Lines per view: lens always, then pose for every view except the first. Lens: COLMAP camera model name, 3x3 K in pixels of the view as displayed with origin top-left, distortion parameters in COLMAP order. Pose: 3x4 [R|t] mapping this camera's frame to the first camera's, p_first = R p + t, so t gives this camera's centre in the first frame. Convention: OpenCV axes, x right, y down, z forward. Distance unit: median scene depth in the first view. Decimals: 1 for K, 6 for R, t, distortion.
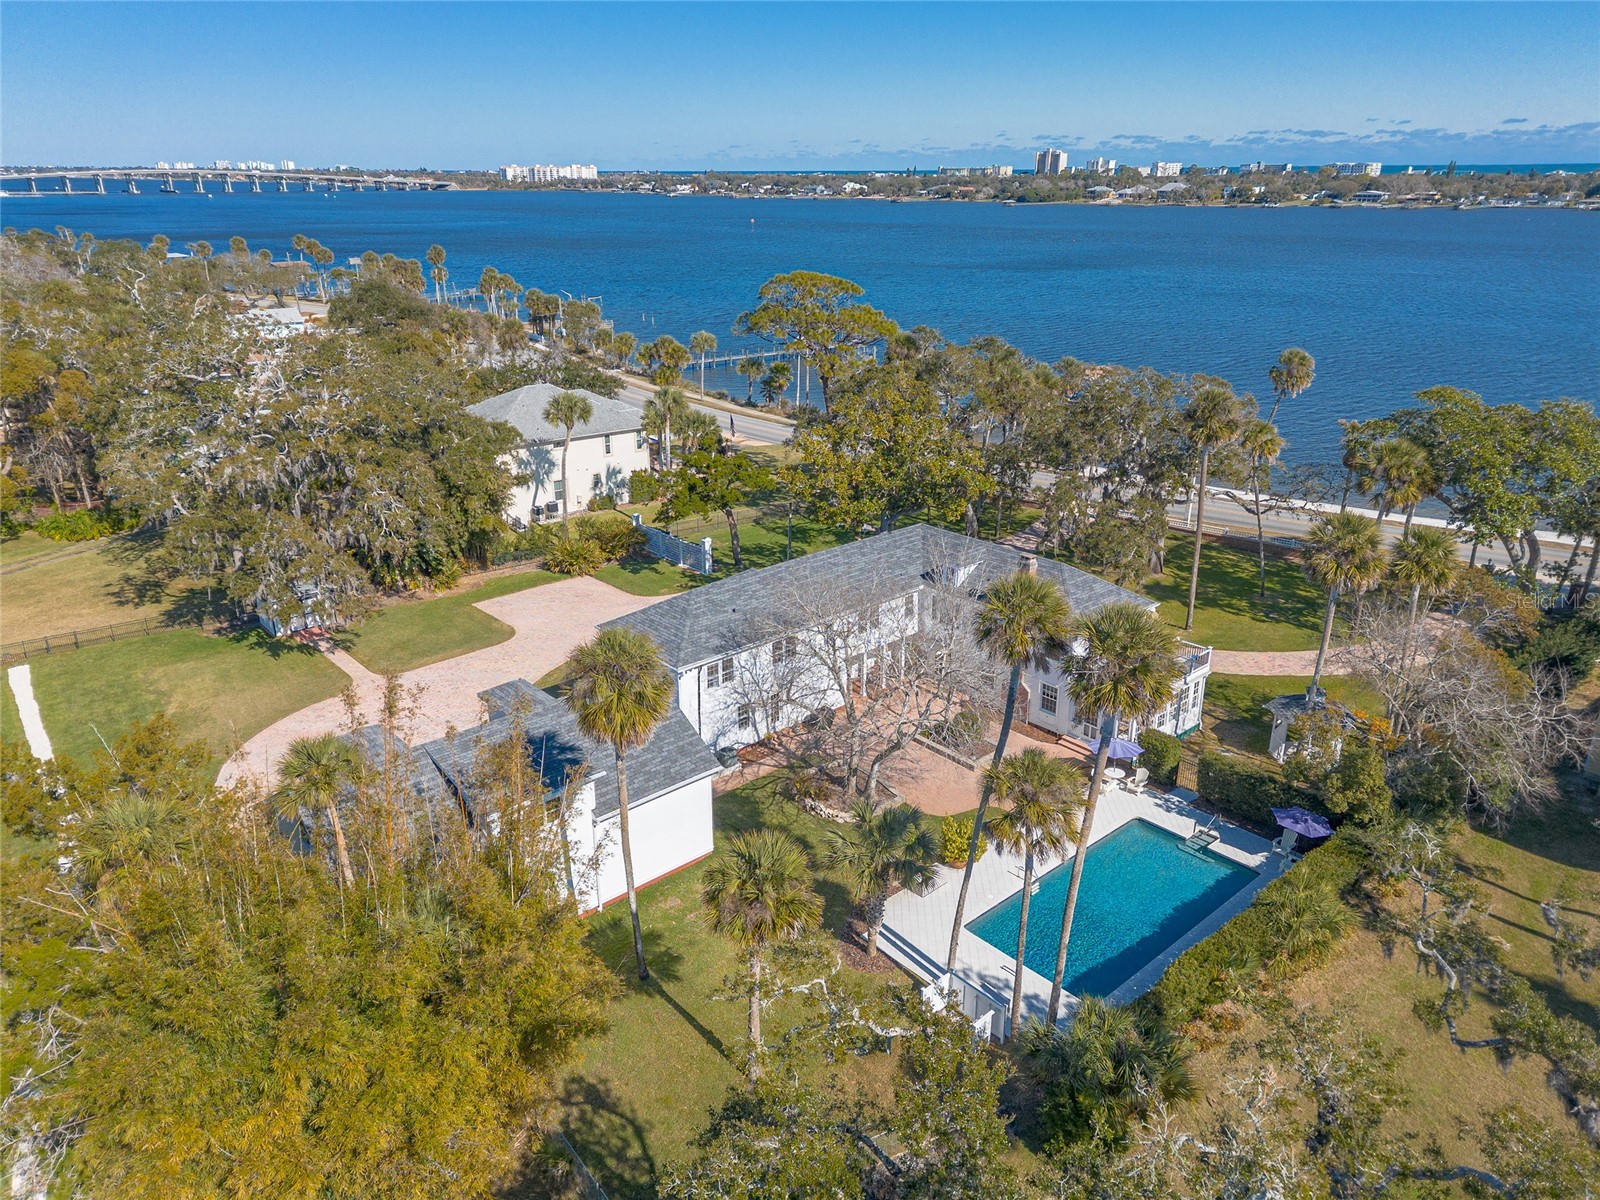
lens RADIAL K [[1119.5, 0, 794.0], [0, 1119.5, 597.2], [0, 0, 1]] dist [0.022051, -0.008485]
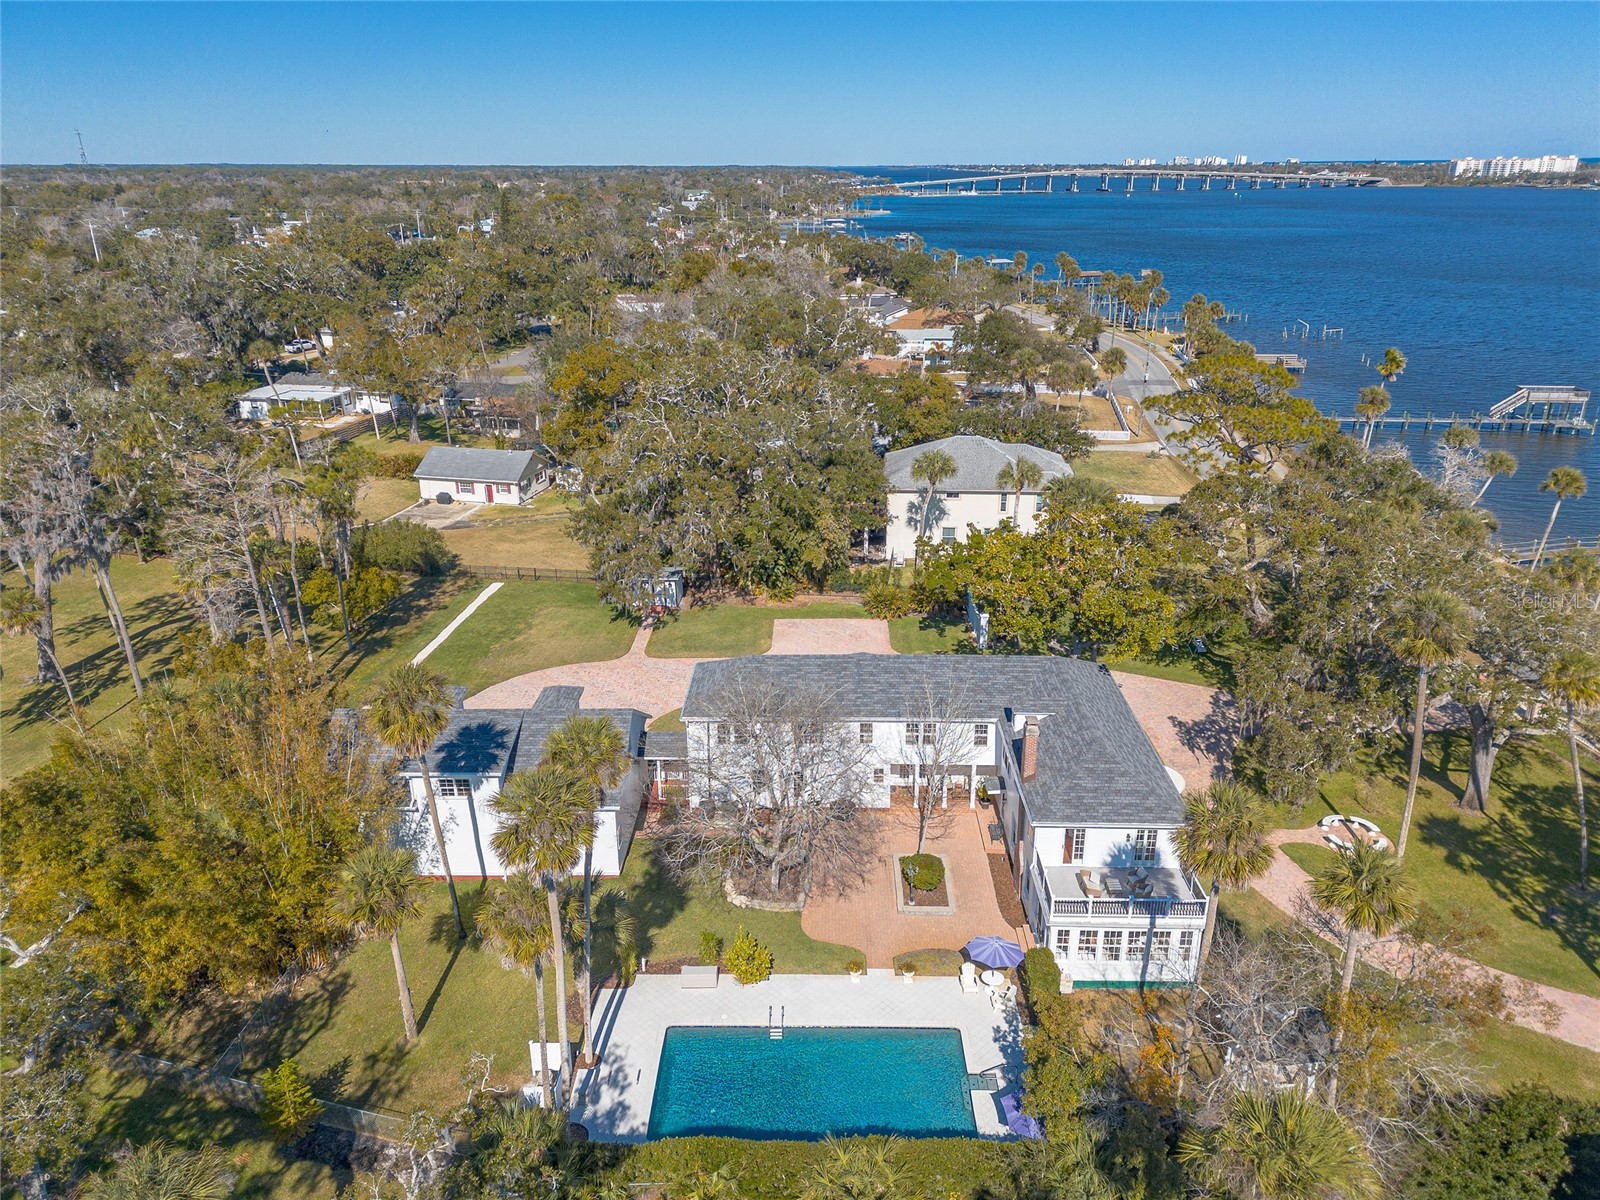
lens RADIAL K [[1119.5, 0, 809.0], [0, 1119.5, 599.2], [0, 0, 1]] dist [0.022051, -0.008485]
pose [[0.731418, 0.239399, -0.638527, 0.445810], [-0.234197, 0.967585, 0.094505, -0.123671], [0.640453, 0.080418, 0.763775, 0.122699]]
